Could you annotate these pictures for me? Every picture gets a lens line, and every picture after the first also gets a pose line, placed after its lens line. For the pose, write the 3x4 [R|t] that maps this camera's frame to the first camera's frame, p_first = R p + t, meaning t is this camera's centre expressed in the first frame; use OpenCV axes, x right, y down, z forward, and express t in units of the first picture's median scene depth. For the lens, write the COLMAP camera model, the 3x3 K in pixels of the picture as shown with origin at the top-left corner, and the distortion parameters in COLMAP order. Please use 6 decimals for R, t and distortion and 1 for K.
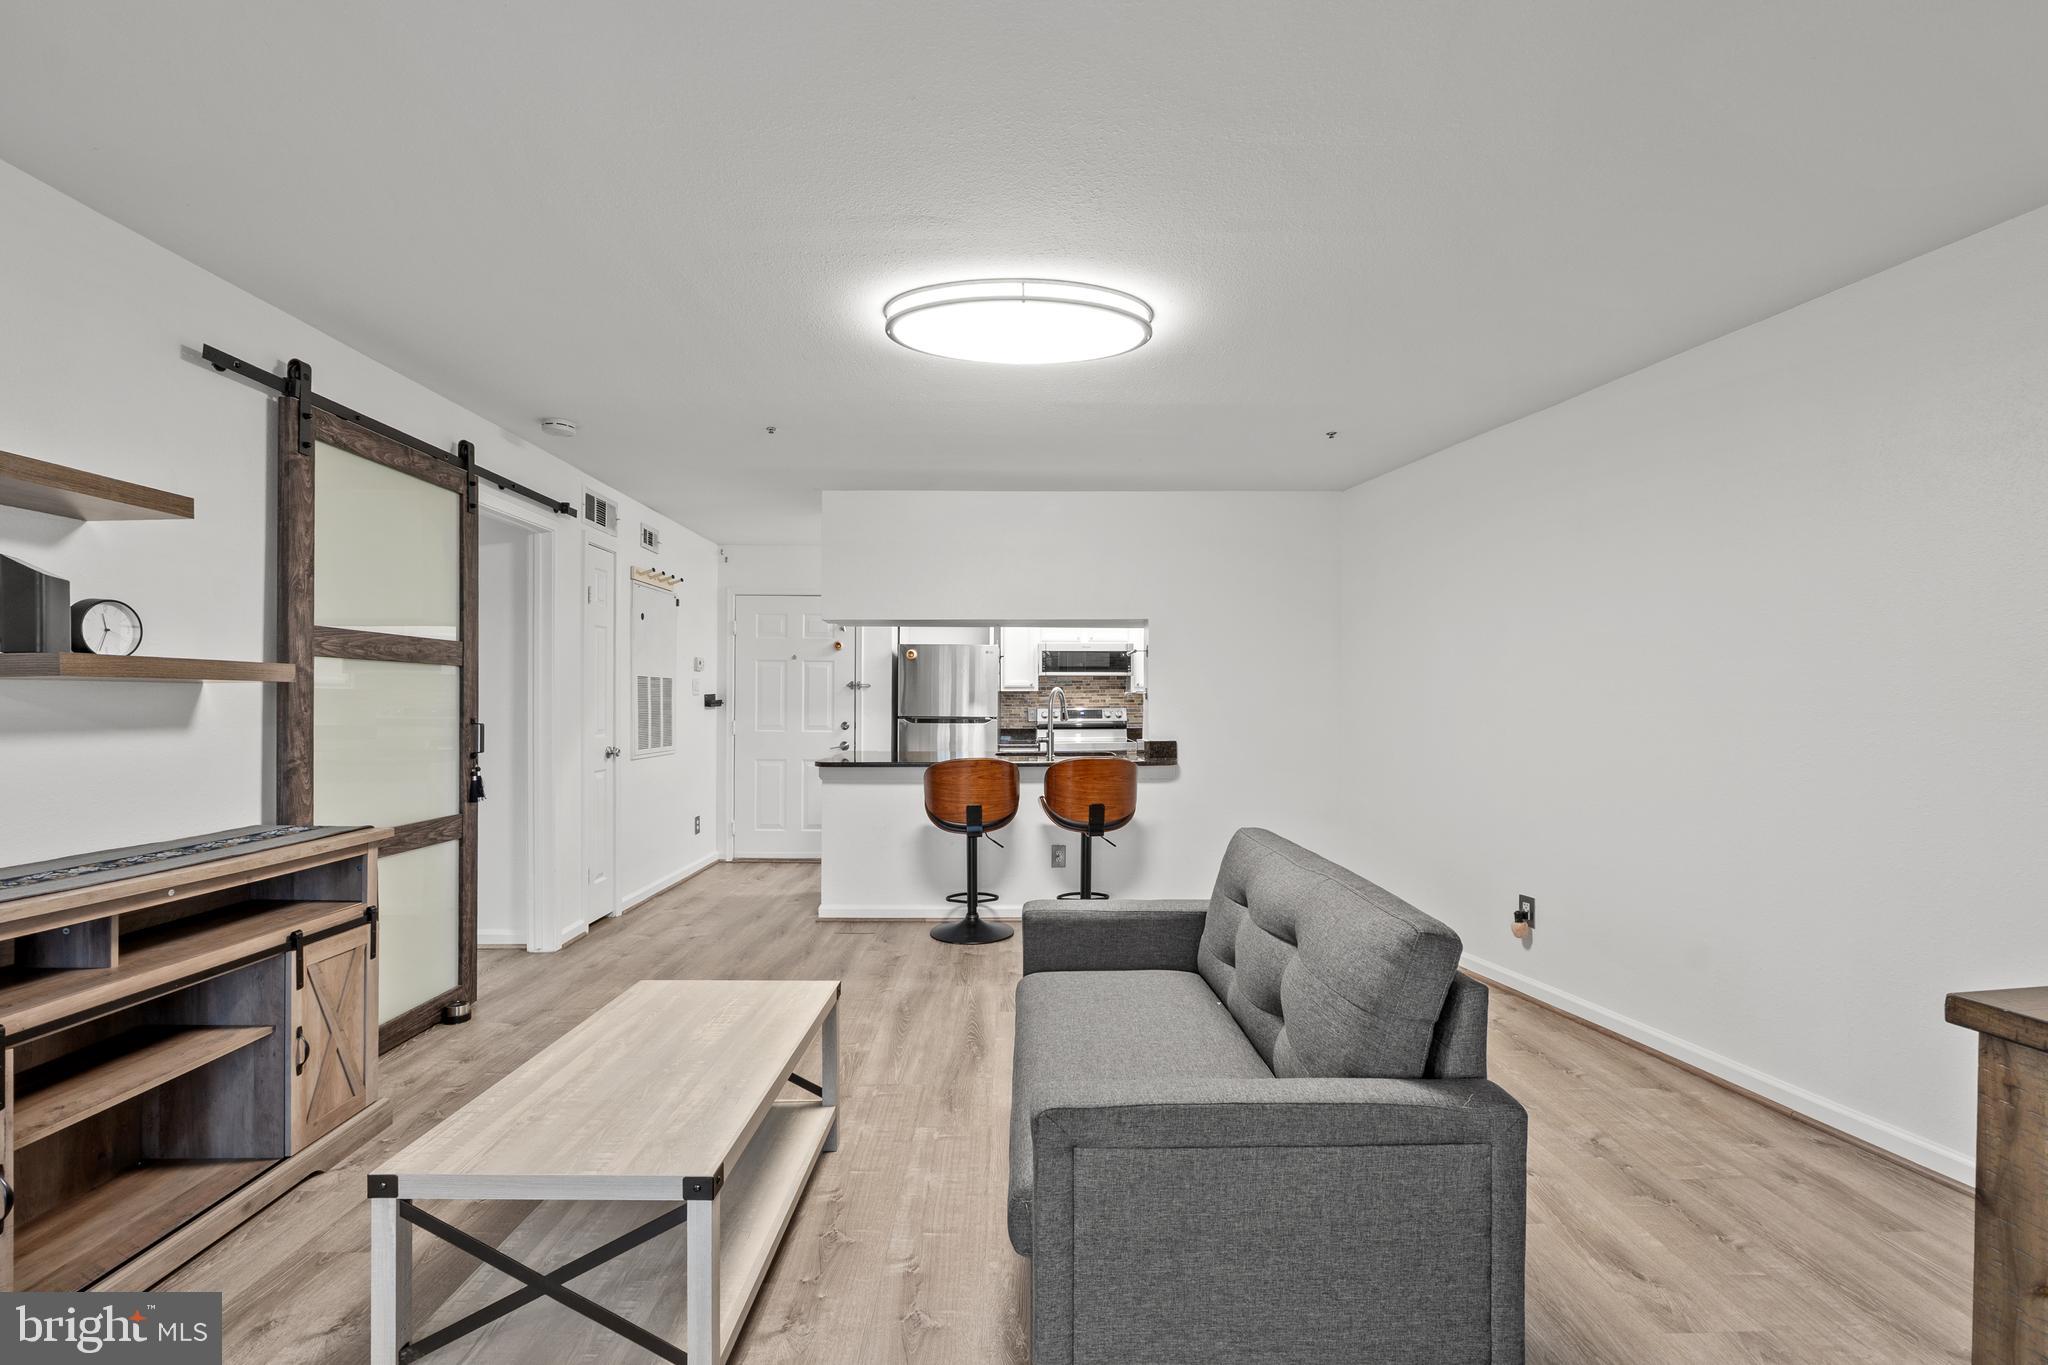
lens RADIAL K [[853.1, 0, 1026.1], [0, 853.1, 703.5], [0, 0, 1]] dist [-0.010512, 0.000003]
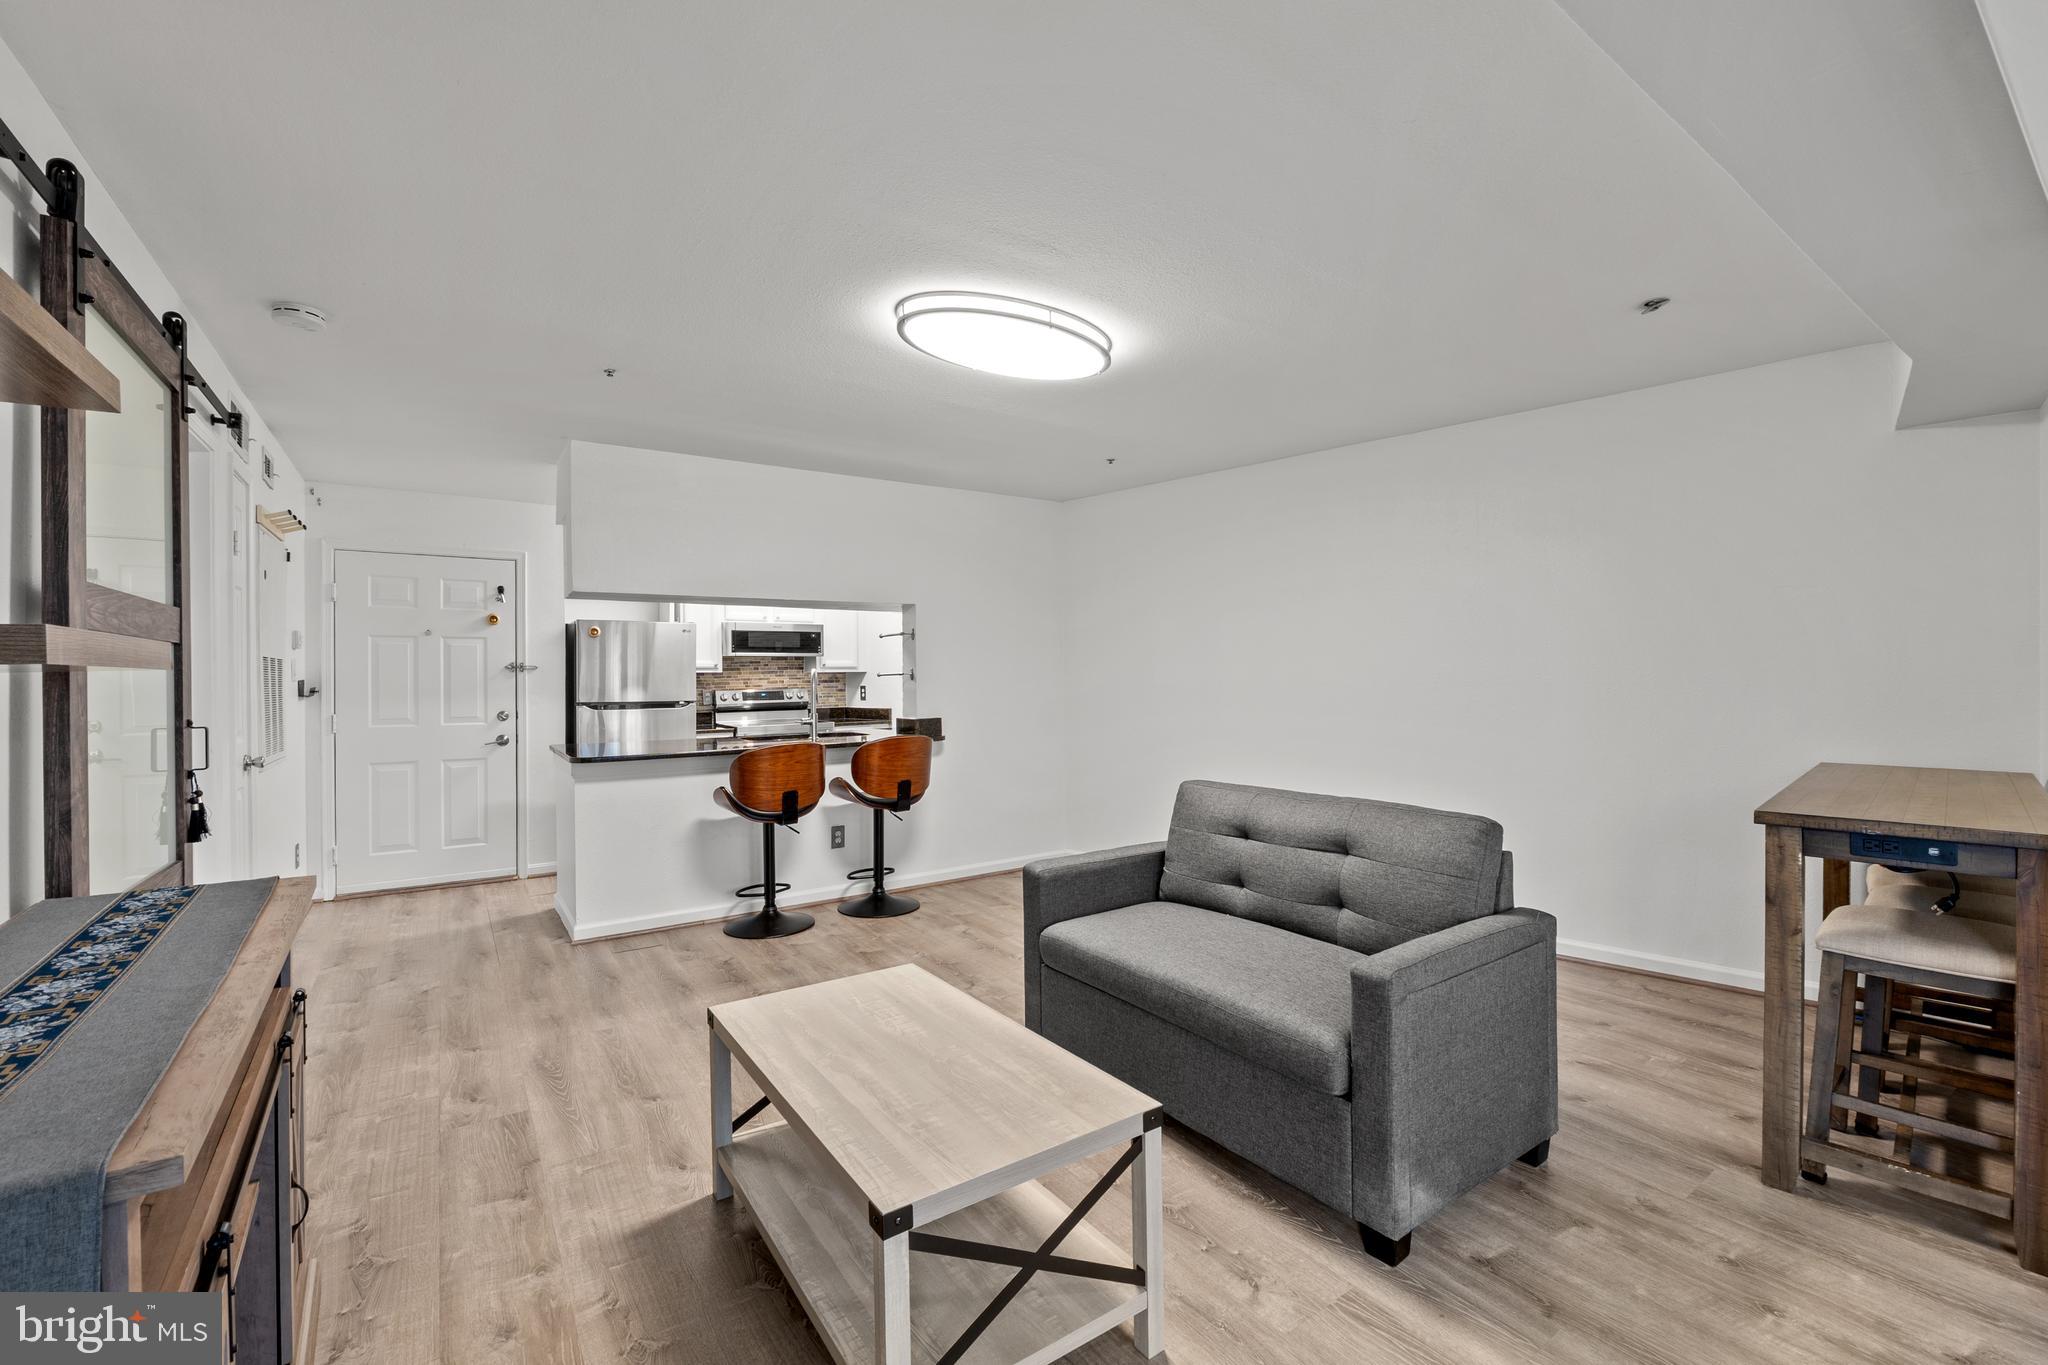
lens RADIAL K [[845.9, 0, 1027.4], [0, 845.9, 682.0], [0, 0, 1]] dist [-0.010587, 0.000049]
pose [[0.831286, -0.013606, 0.555678, -0.357740], [0.013675, 0.999898, 0.004025, -0.004850], [-0.555677, 0.004253, 0.831388, 0.050415]]
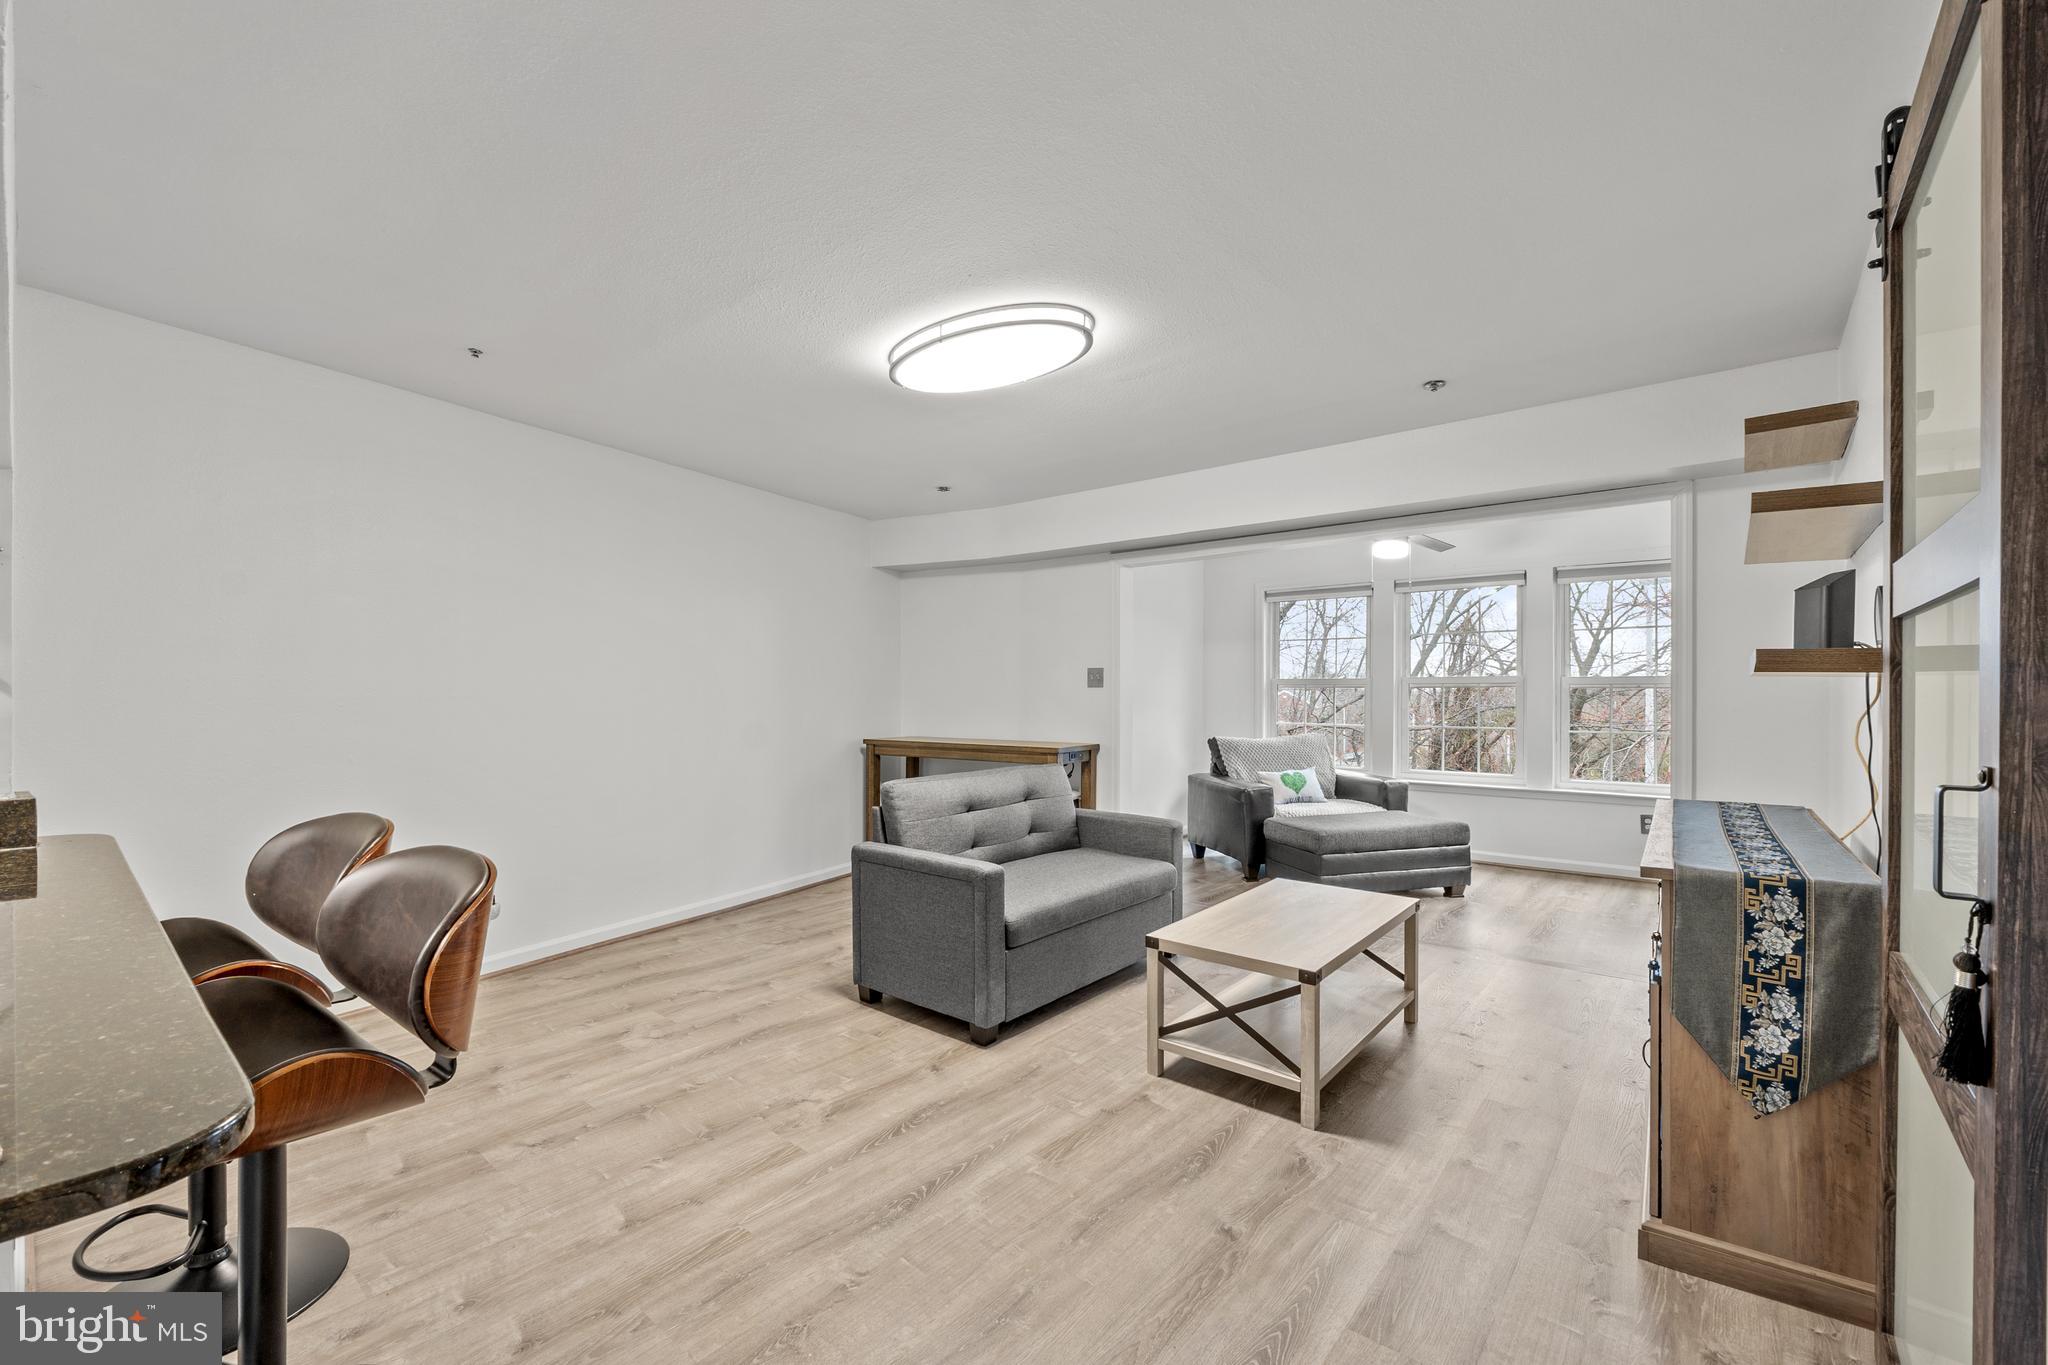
lens RADIAL K [[849.2, 0, 1024.1], [0, 849.2, 691.8], [0, 0, 1]] dist [-0.011822, 0.000247]
pose [[-0.753944, -0.003368, 0.656930, -0.462755], [-0.001140, 0.999992, 0.003818, -0.004370], [-0.656938, 0.002129, -0.753942, 1.076774]]
